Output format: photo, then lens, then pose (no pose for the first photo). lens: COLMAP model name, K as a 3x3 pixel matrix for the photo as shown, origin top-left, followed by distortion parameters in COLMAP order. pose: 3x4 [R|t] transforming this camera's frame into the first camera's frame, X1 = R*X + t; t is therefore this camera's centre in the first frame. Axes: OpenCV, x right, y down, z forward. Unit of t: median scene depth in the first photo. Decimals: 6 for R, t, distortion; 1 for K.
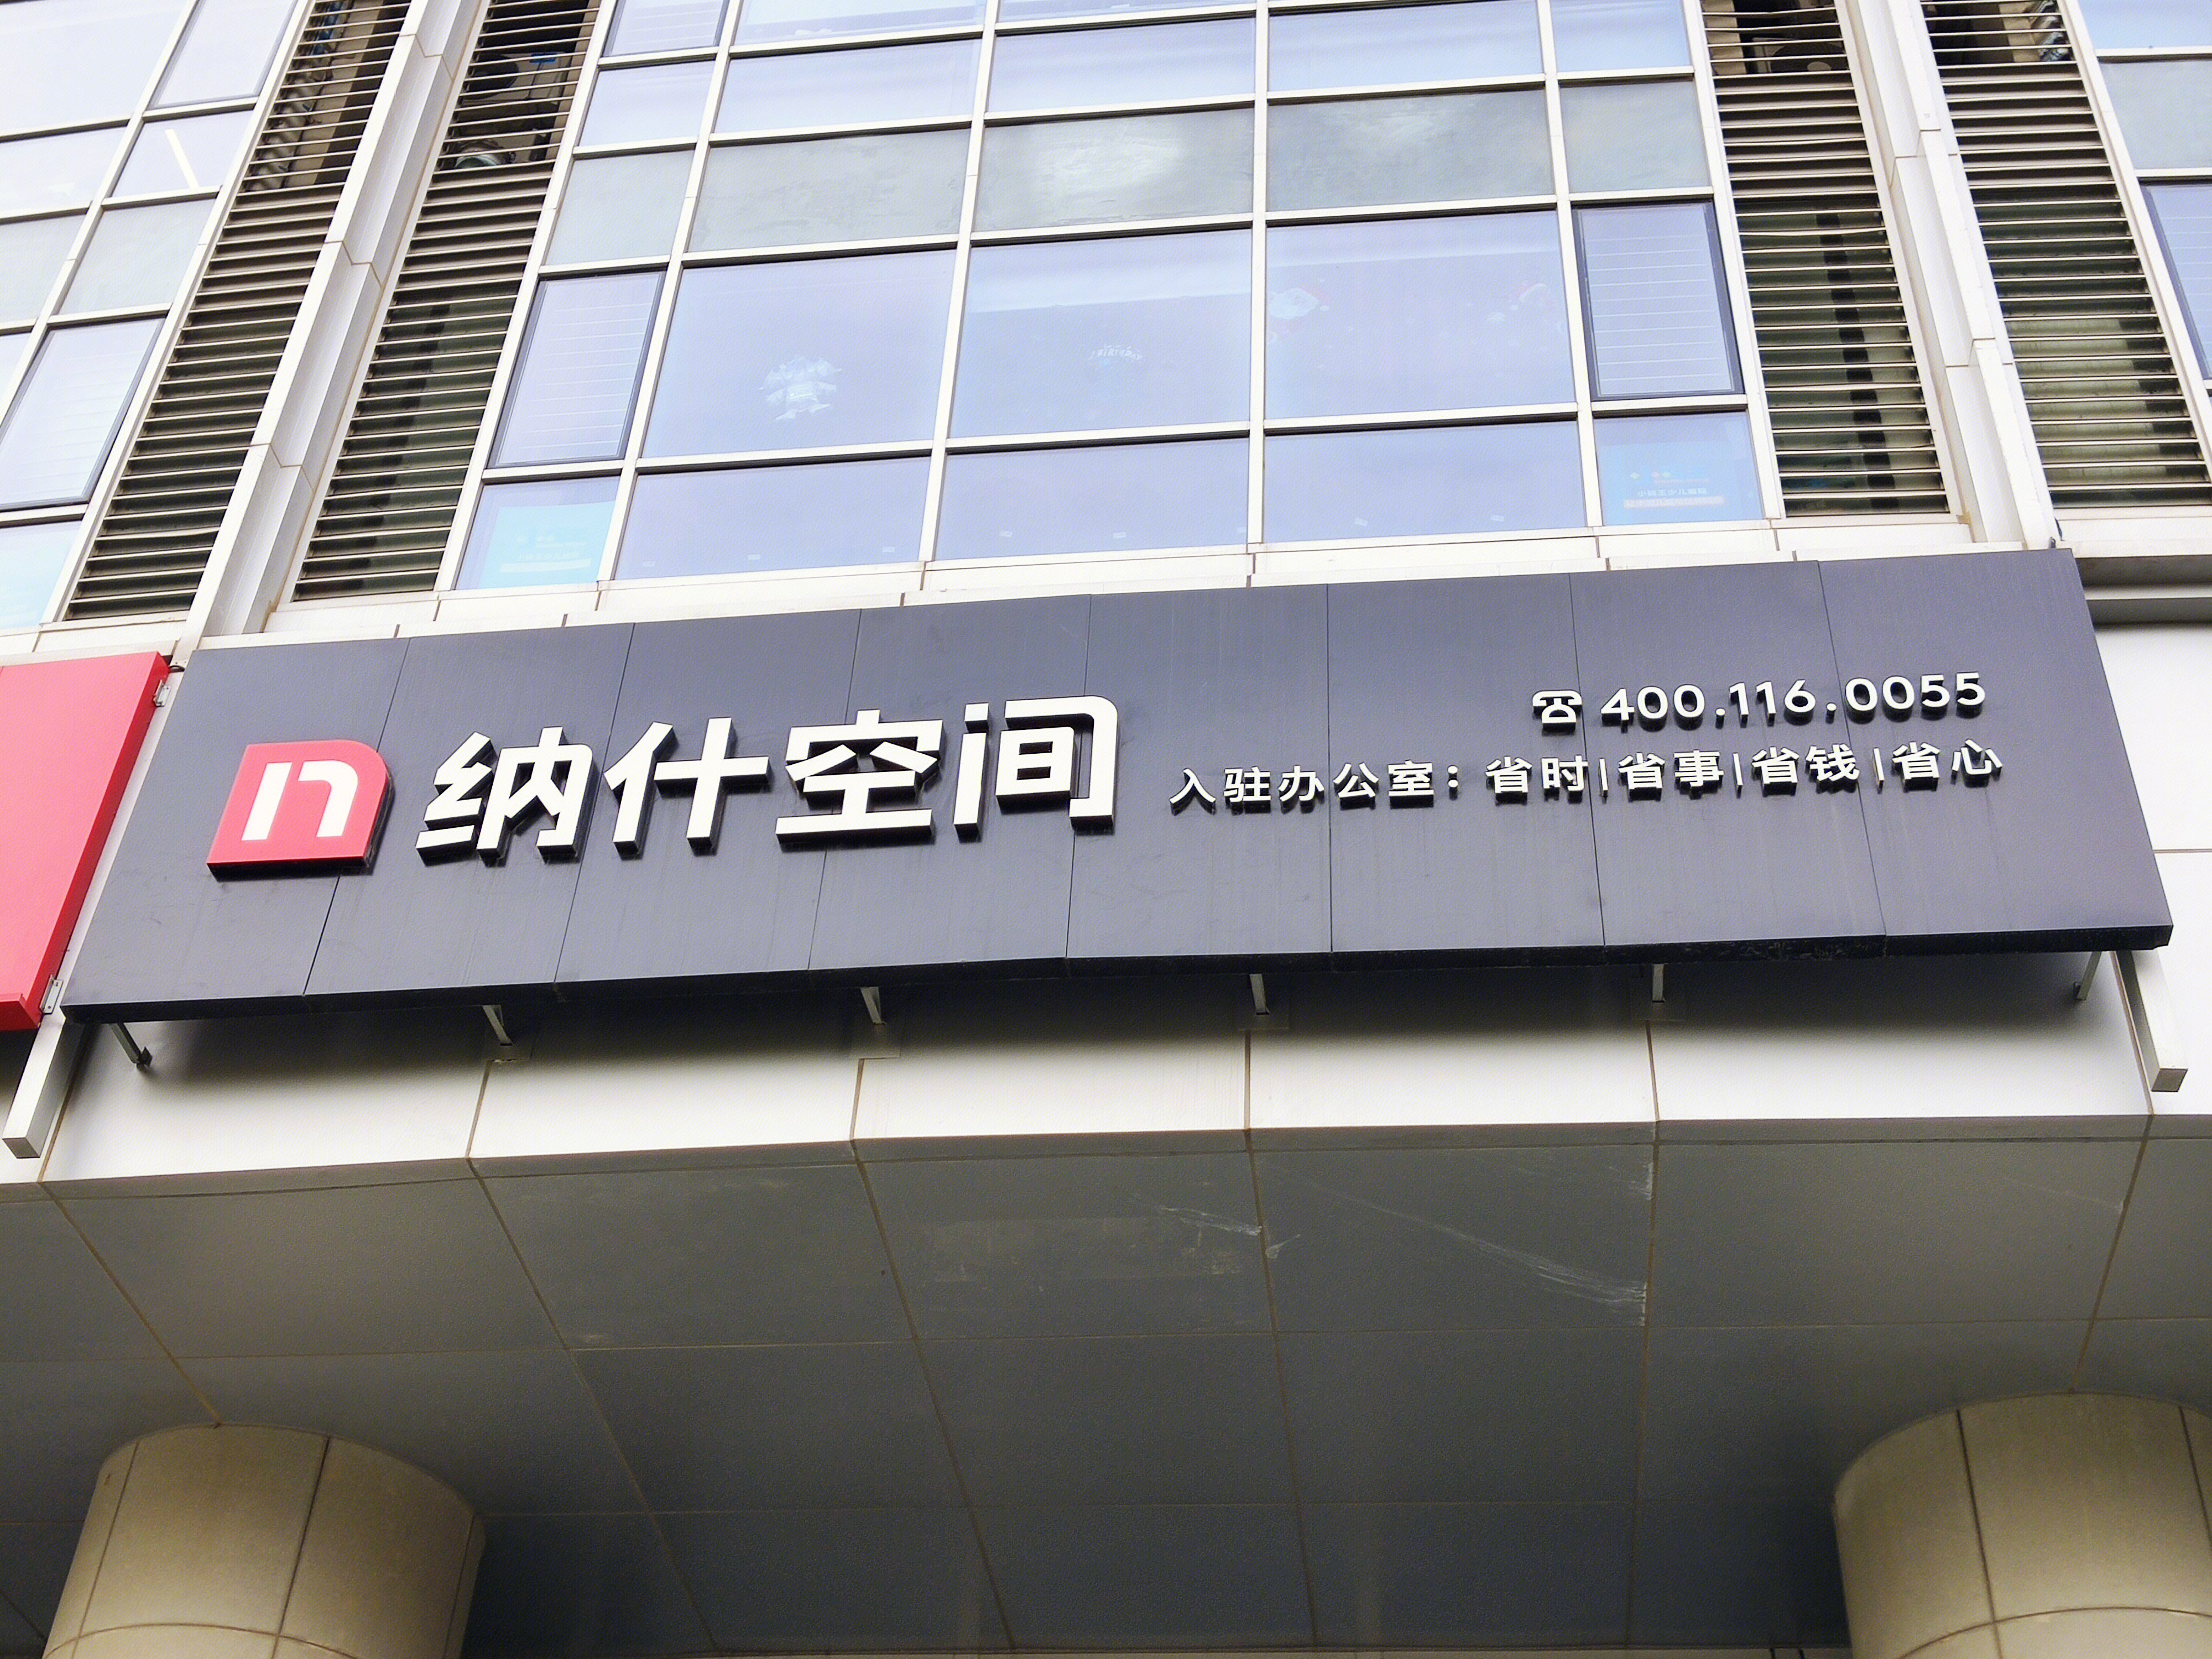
lens RADIAL K [[2674.2, 0, 1106.0], [0, 2674.2, 829.5], [0, 0, 1]] dist [0.198813, -1.158486]
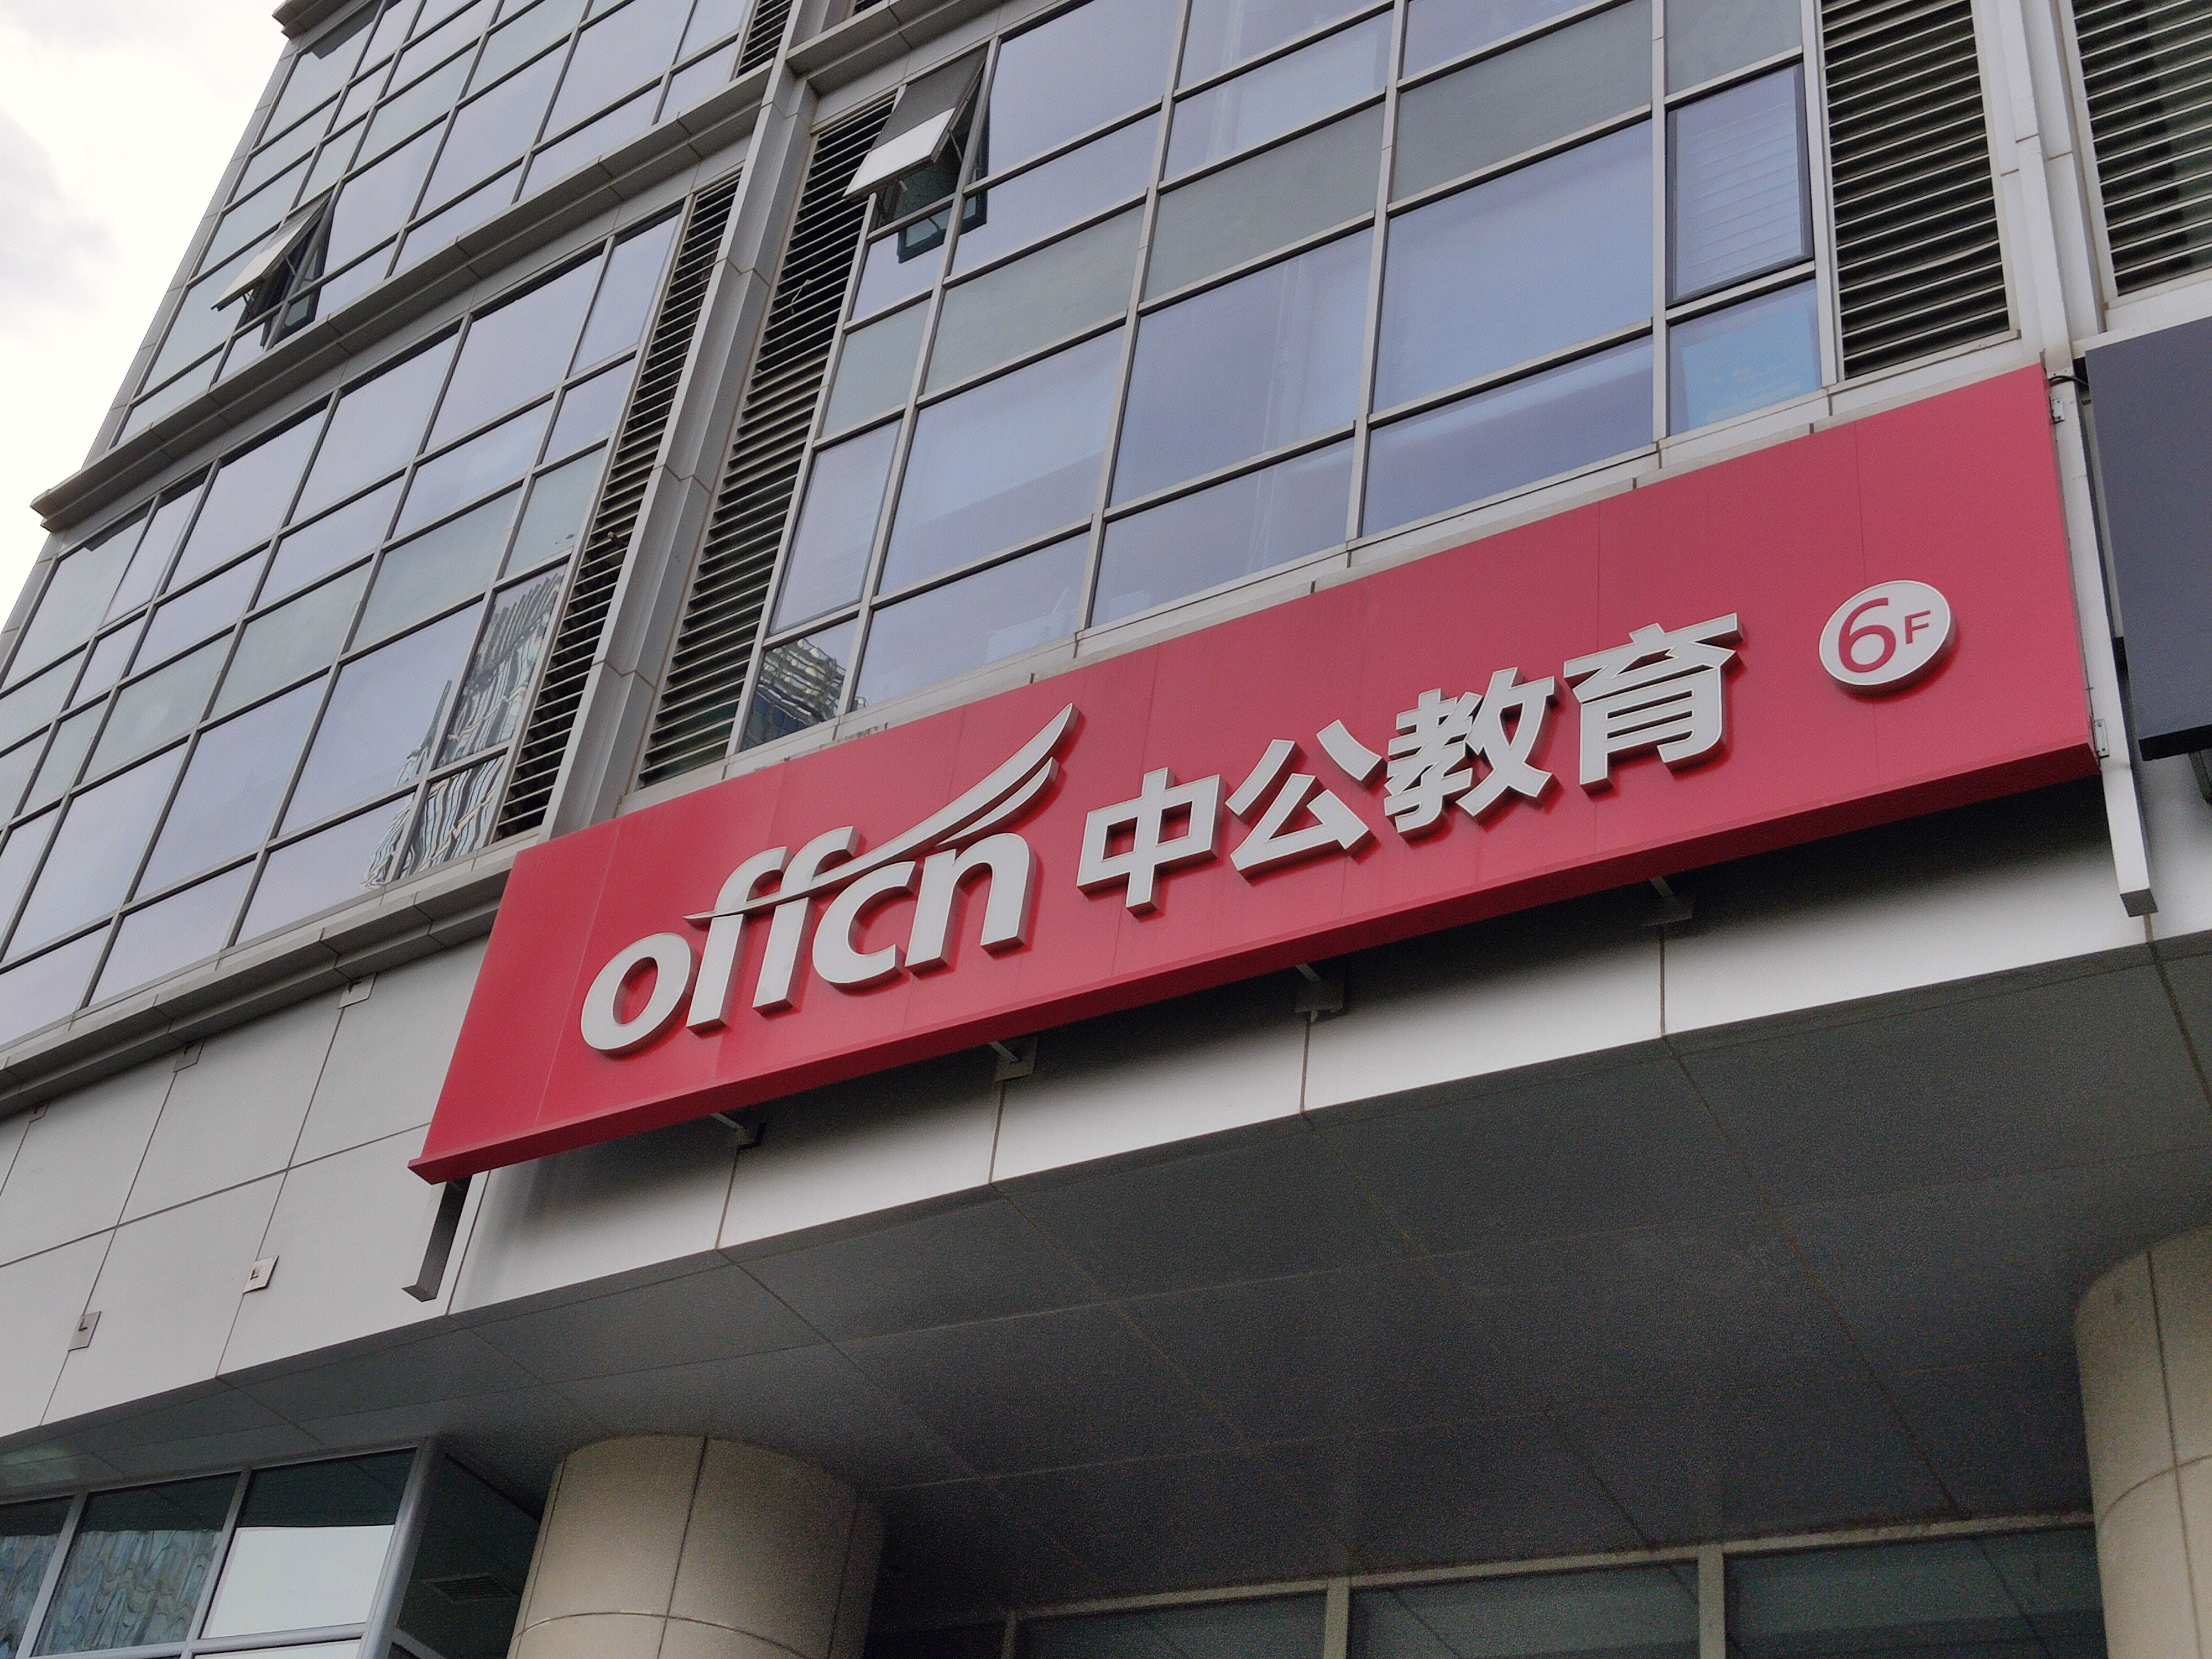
lens RADIAL K [[2679.3, 0, 1106.0], [0, 2679.3, 829.5], [0, 0, 1]] dist [-0.002876, -0.376598]
pose [[0.887703, -0.211461, -0.408984, 0.372345], [0.224671, 0.974302, -0.016103, -0.000568], [0.401879, -0.077593, 0.912400, -0.011656]]
